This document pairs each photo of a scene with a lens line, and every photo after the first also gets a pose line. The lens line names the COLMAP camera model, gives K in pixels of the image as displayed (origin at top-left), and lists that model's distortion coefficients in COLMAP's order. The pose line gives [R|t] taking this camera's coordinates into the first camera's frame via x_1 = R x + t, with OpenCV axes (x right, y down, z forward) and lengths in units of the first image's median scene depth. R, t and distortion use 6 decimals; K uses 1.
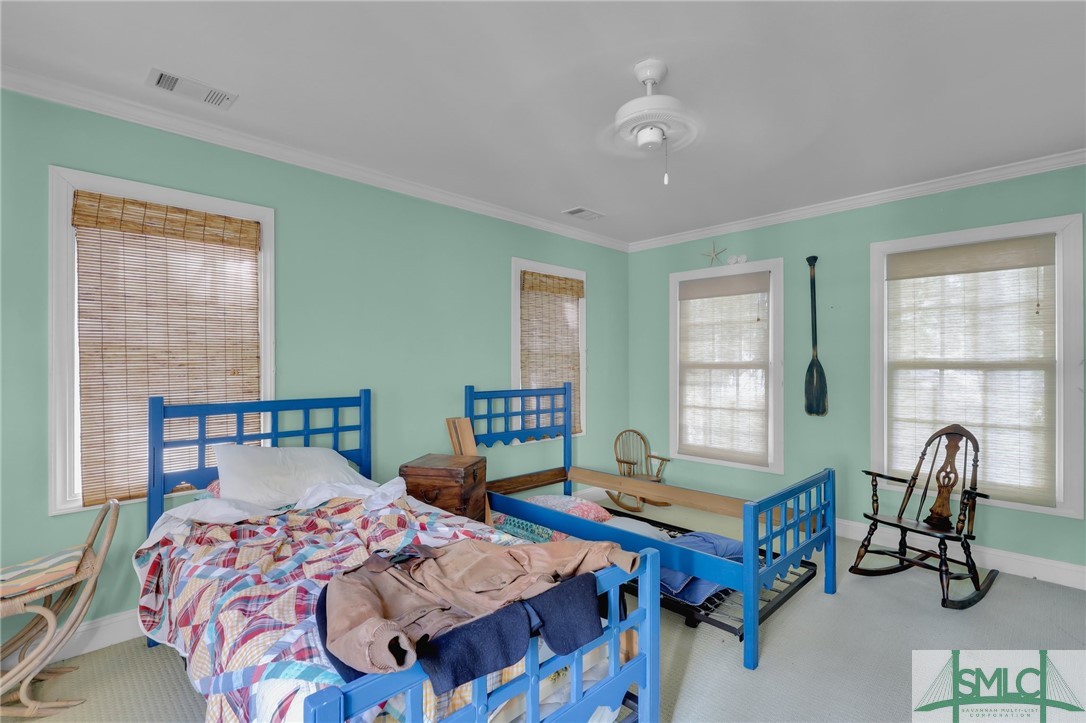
lens RADIAL K [[498.5, 0, 543.0], [0, 498.5, 361.5], [0, 0, 1]] dist [-0.001571, 0.000055]
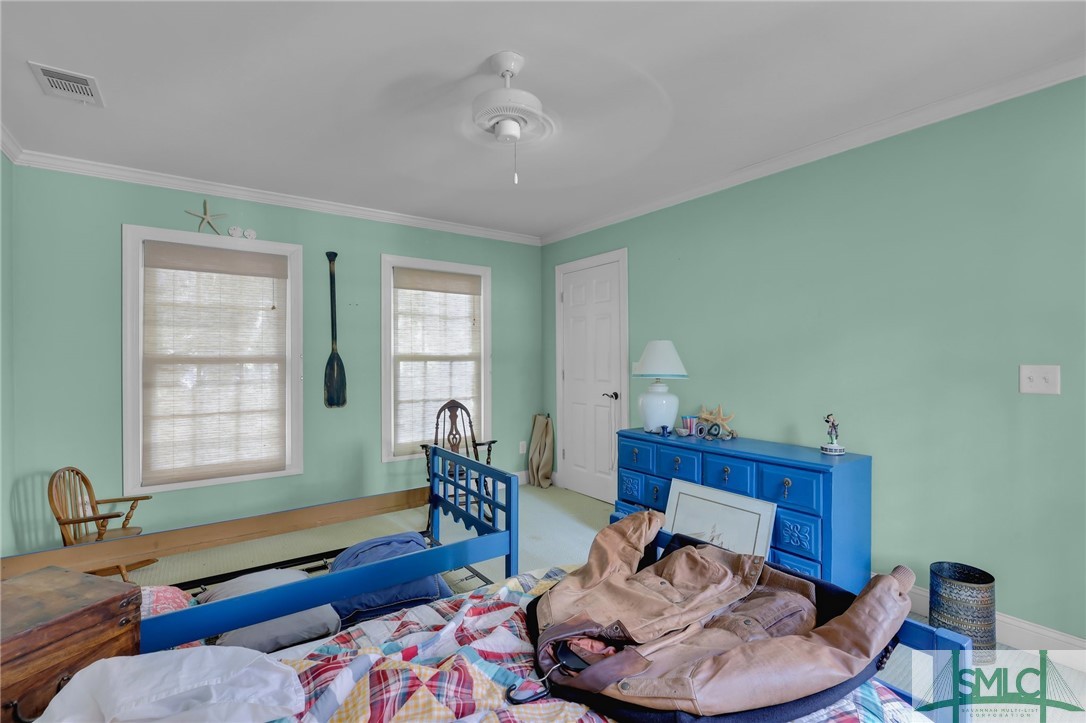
lens RADIAL K [[498.5, 0, 543.0], [0, 498.5, 361.5], [0, 0, 1]] dist [-0.001571, 0.000055]
pose [[0.145903, -0.008281, 0.989264, -0.419592], [-0.000636, 0.999964, 0.008464, 0.004523], [-0.989299, -0.001864, 0.145893, 0.433782]]
